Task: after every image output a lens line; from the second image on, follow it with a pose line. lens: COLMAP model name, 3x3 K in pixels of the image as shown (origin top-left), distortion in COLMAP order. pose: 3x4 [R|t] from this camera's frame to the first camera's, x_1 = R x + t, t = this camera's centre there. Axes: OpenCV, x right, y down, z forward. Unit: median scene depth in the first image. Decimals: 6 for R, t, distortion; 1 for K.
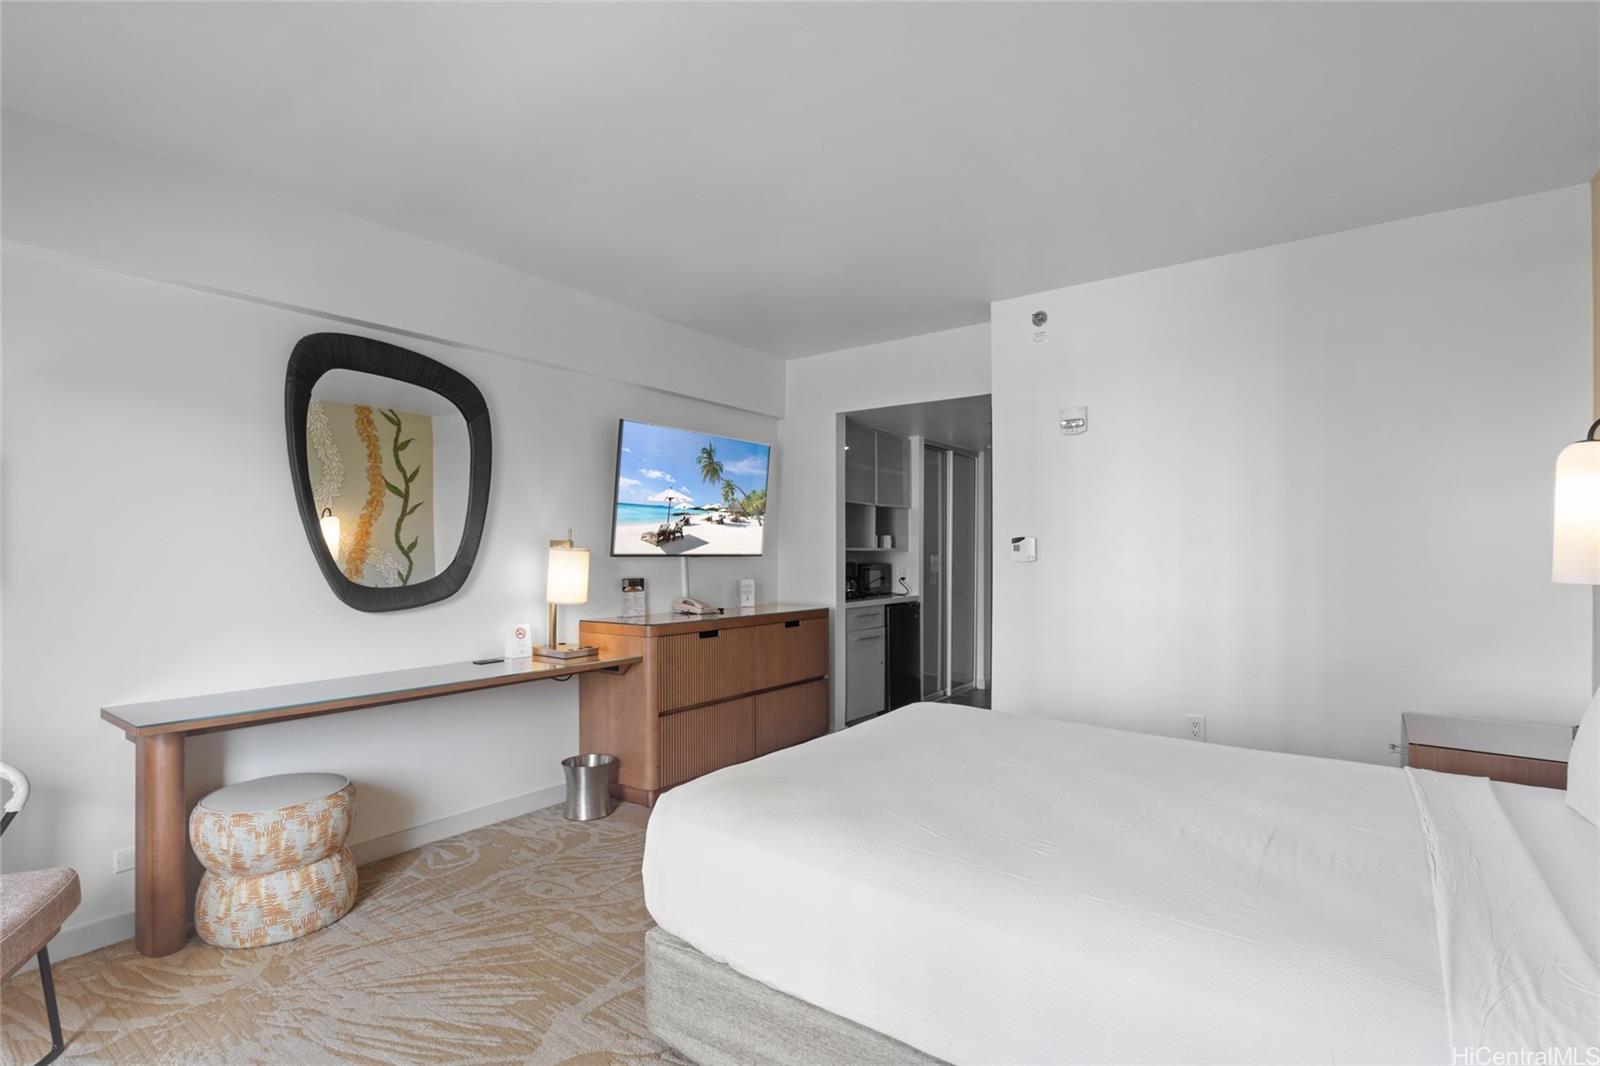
lens RADIAL K [[765.1, 0, 792.4], [0, 765.1, 560.2], [0, 0, 1]] dist [-0.015901, 0.001440]
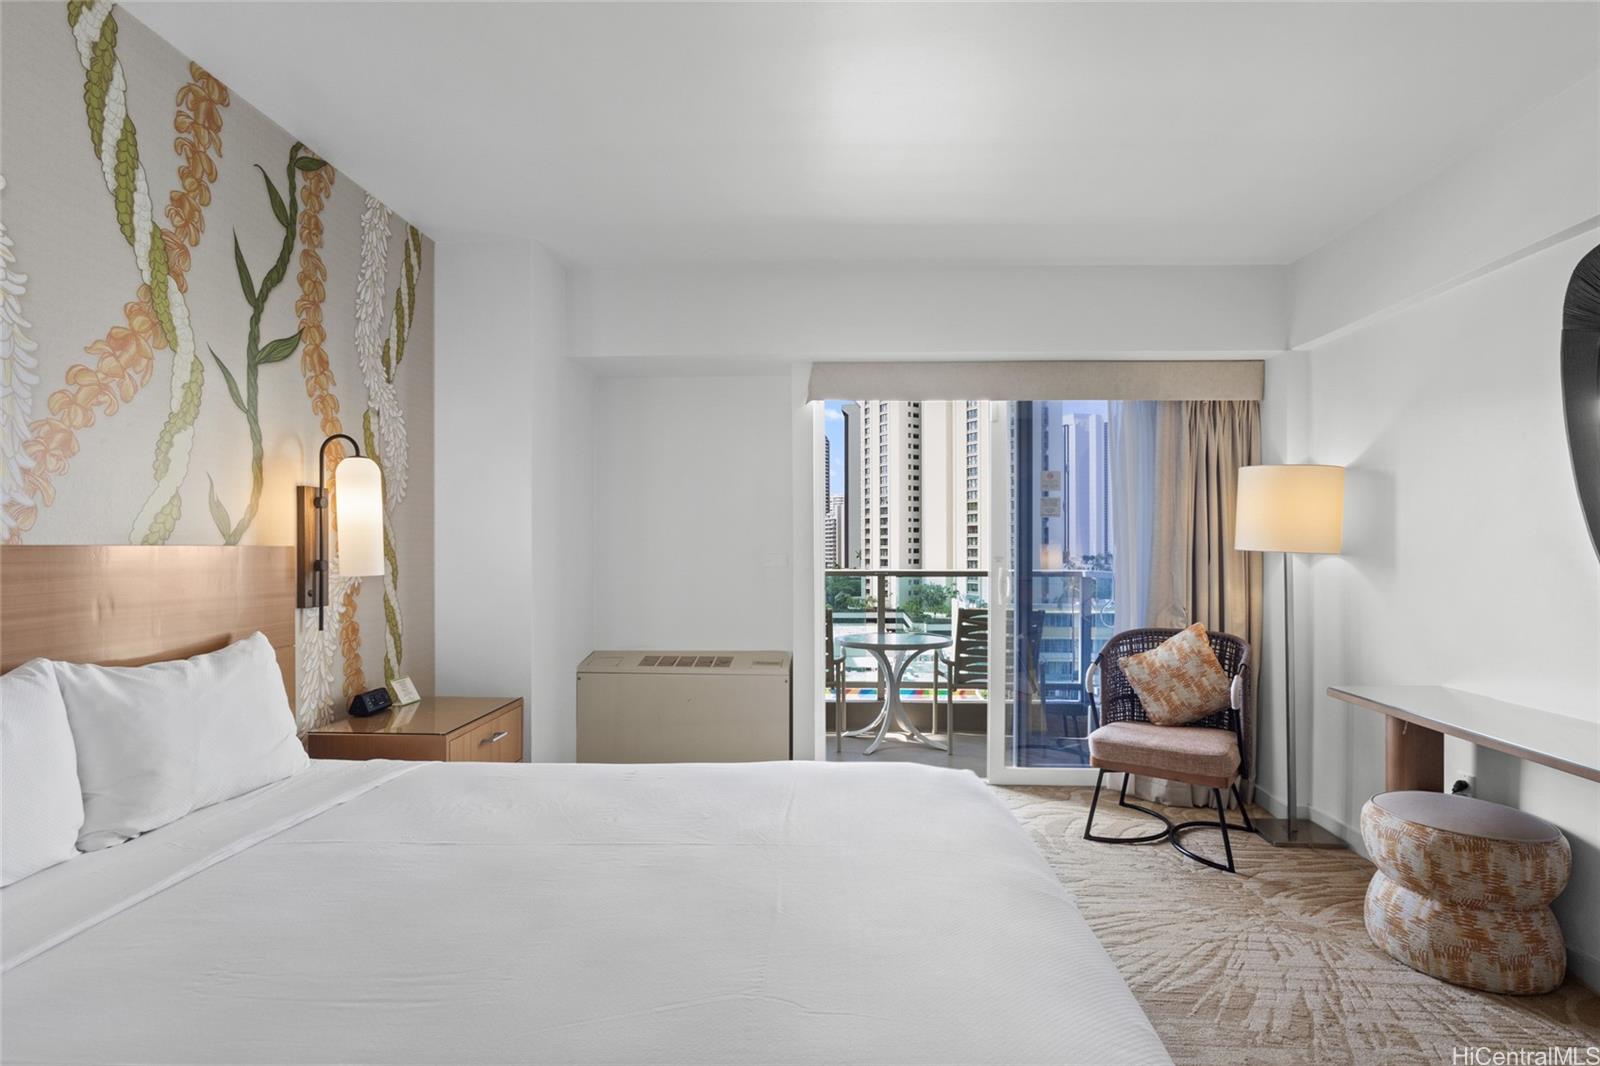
lens RADIAL K [[780.8, 0, 791.8], [0, 780.8, 541.0], [0, 0, 1]] dist [-0.004205, -0.000308]
pose [[-0.844413, -0.001714, -0.535690, 0.329166], [-0.002692, 0.999996, 0.001045, -0.011847], [0.535686, 0.002324, -0.844414, 0.922572]]
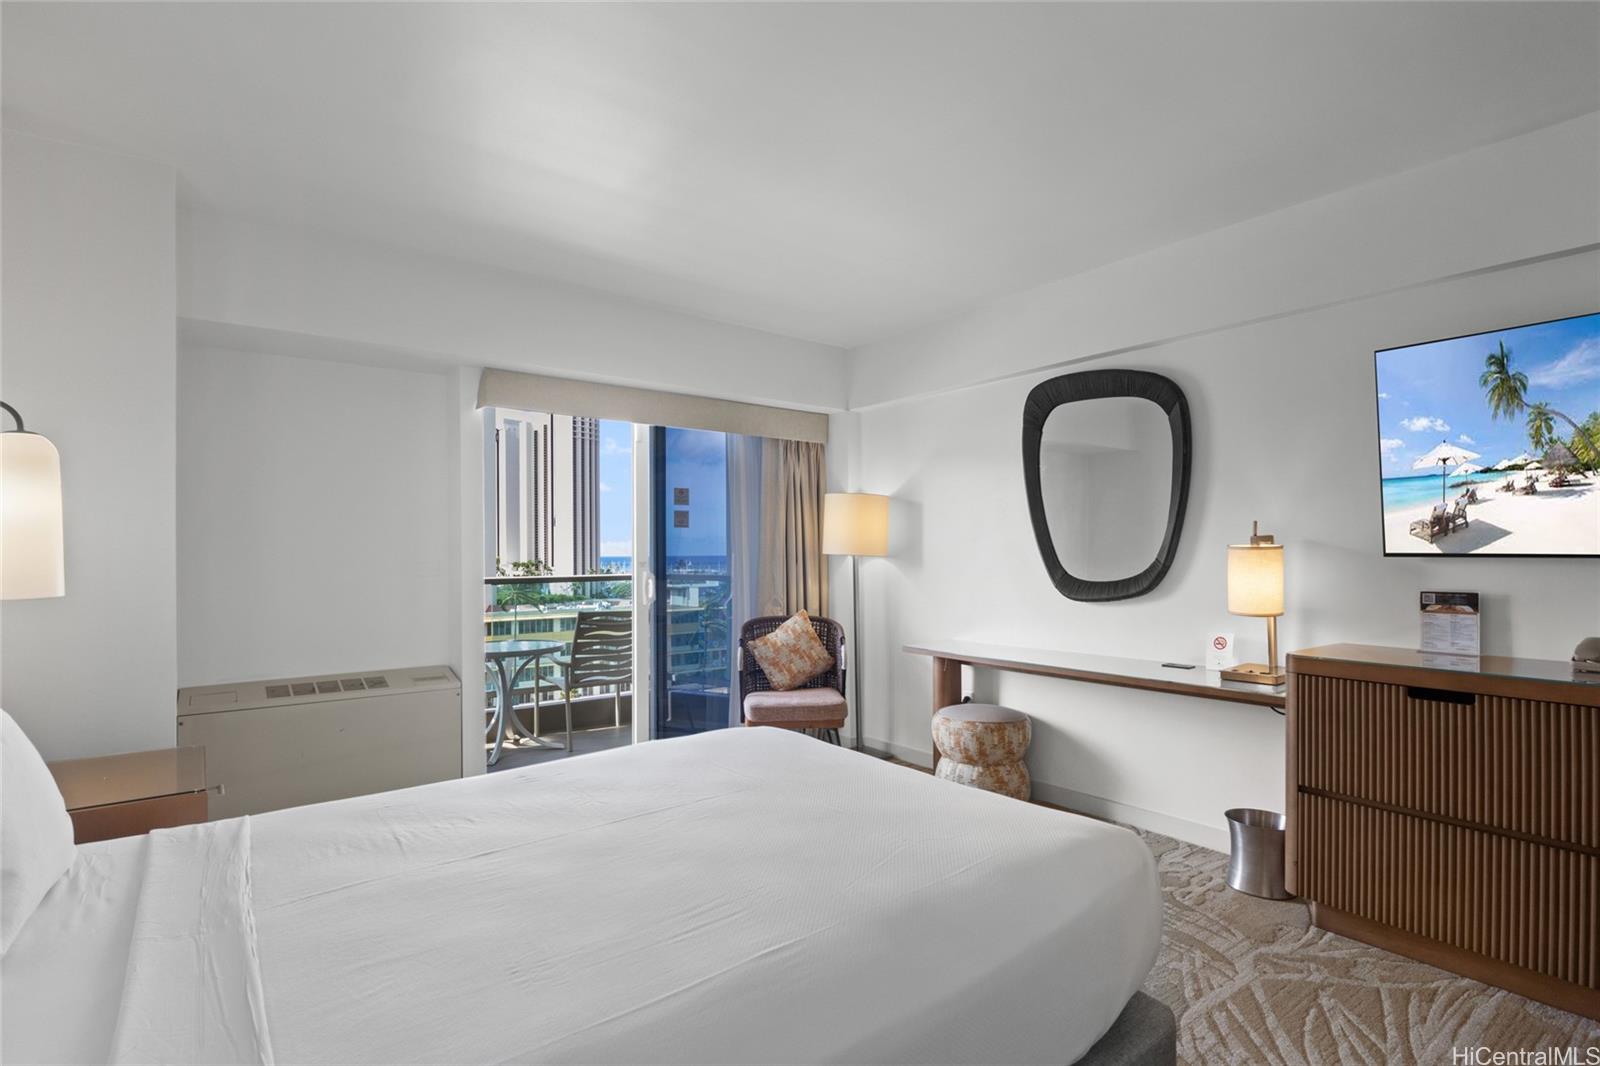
lens RADIAL K [[792.3, 0, 797.8], [0, 792.3, 547.6], [0, 0, 1]] dist [0.000664, 0.000237]
pose [[-0.287316, -0.001764, -0.957834, 0.617588], [-0.001969, 0.999997, -0.001250, -0.011209], [0.957834, 0.001527, -0.287319, 0.750866]]
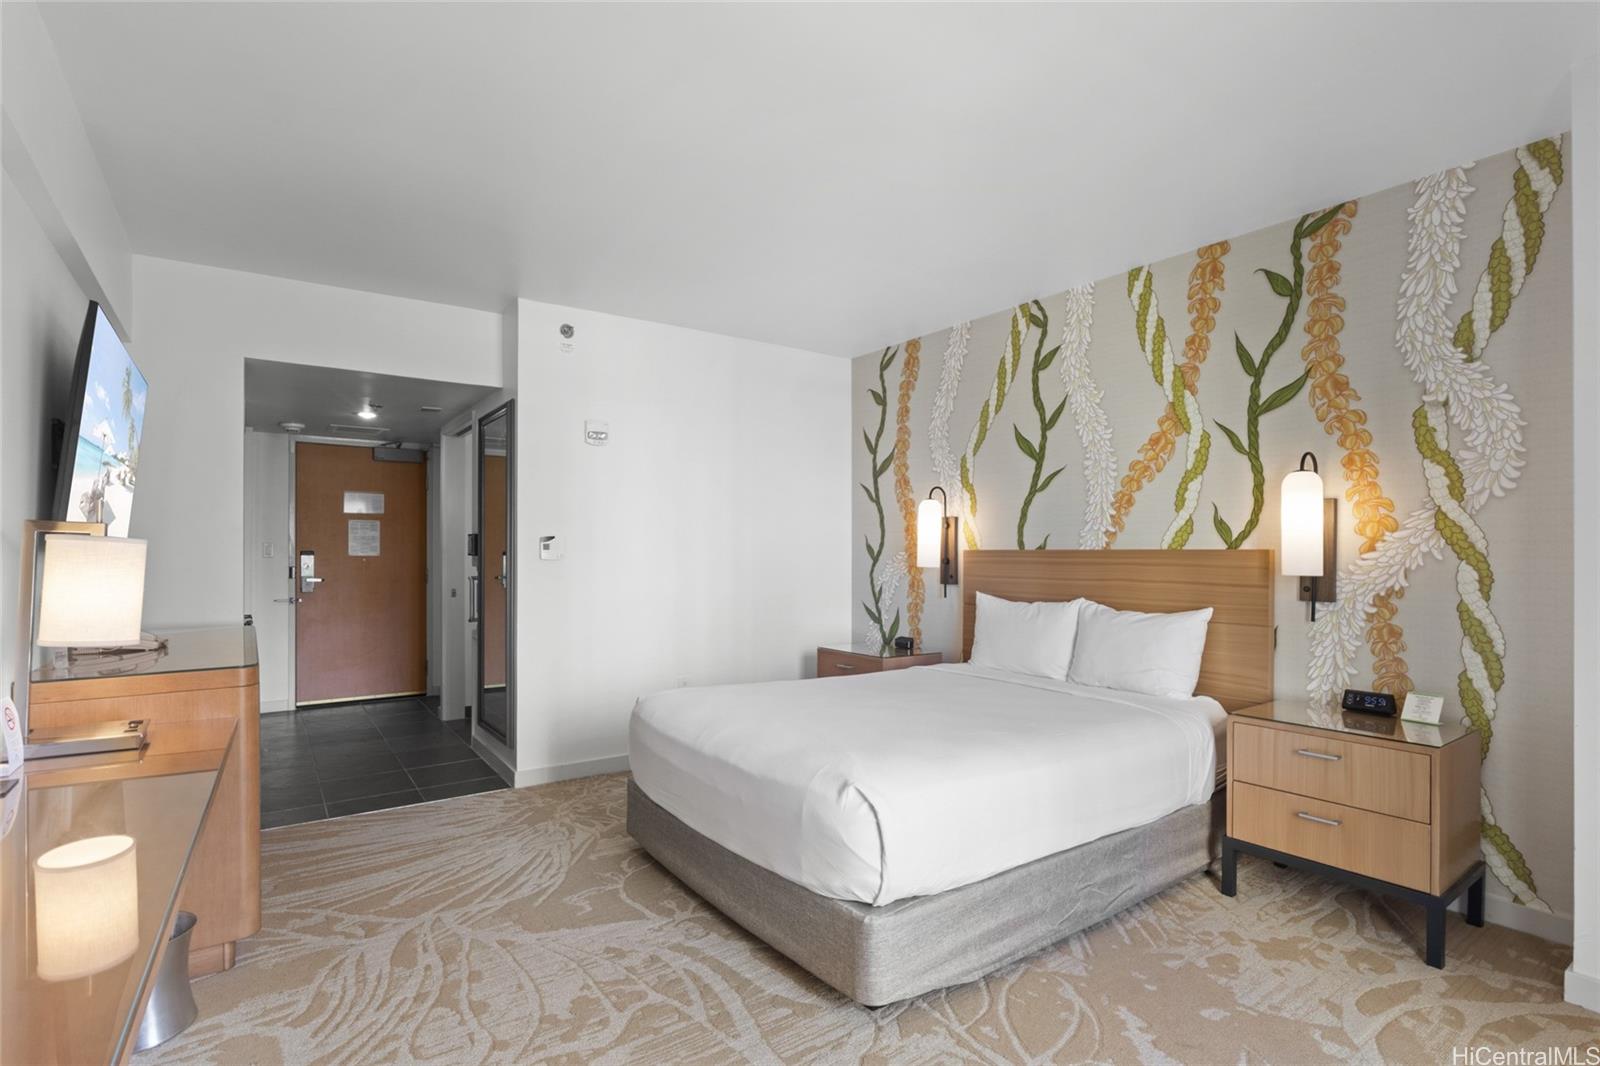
lens RADIAL K [[765.1, 0, 792.4], [0, 765.1, 560.2], [0, 0, 1]] dist [-0.015901, 0.001440]
pose [[0.329818, -0.006718, 0.944021, -0.593084], [0.005000, 0.999973, 0.005369, -0.001542], [-0.944031, 0.002949, 0.329842, 0.373691]]
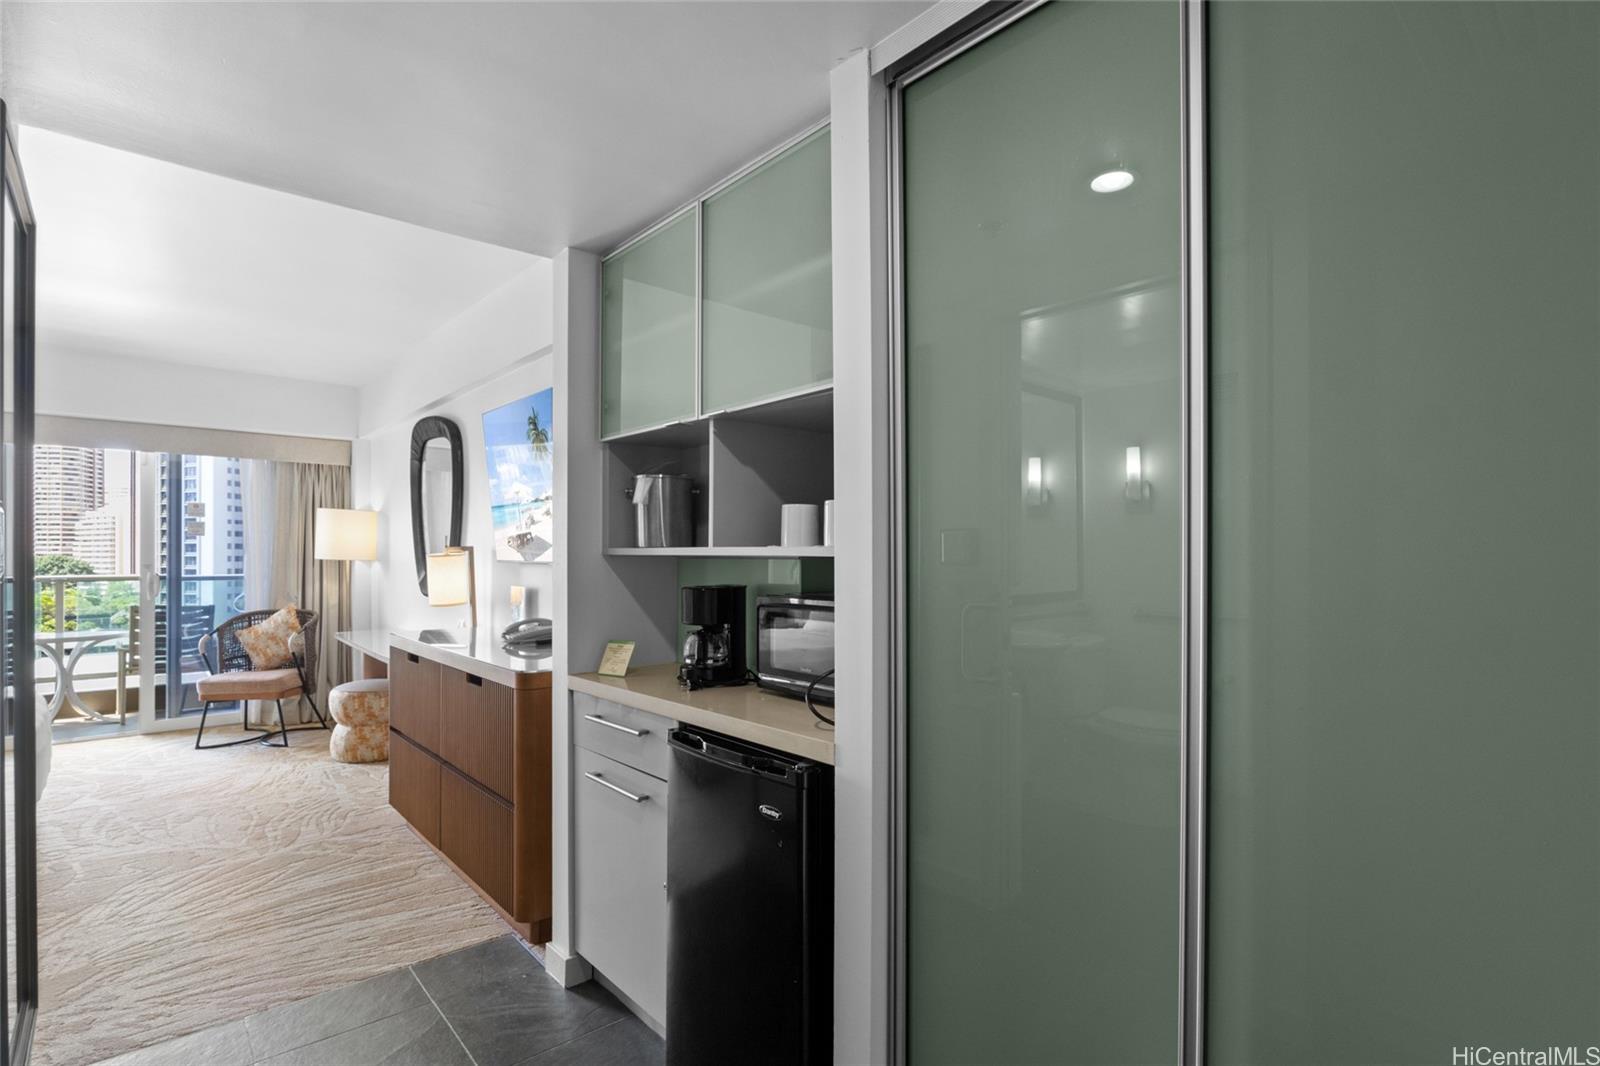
lens RADIAL K [[792.3, 0, 797.8], [0, 792.3, 547.6], [0, 0, 1]] dist [0.000664, 0.000237]
pose [[-0.236337, -0.001178, -0.971670, 0.660160], [-0.004471, 0.999990, -0.000125, -0.027311], [0.971661, 0.004314, -0.236340, 1.685838]]
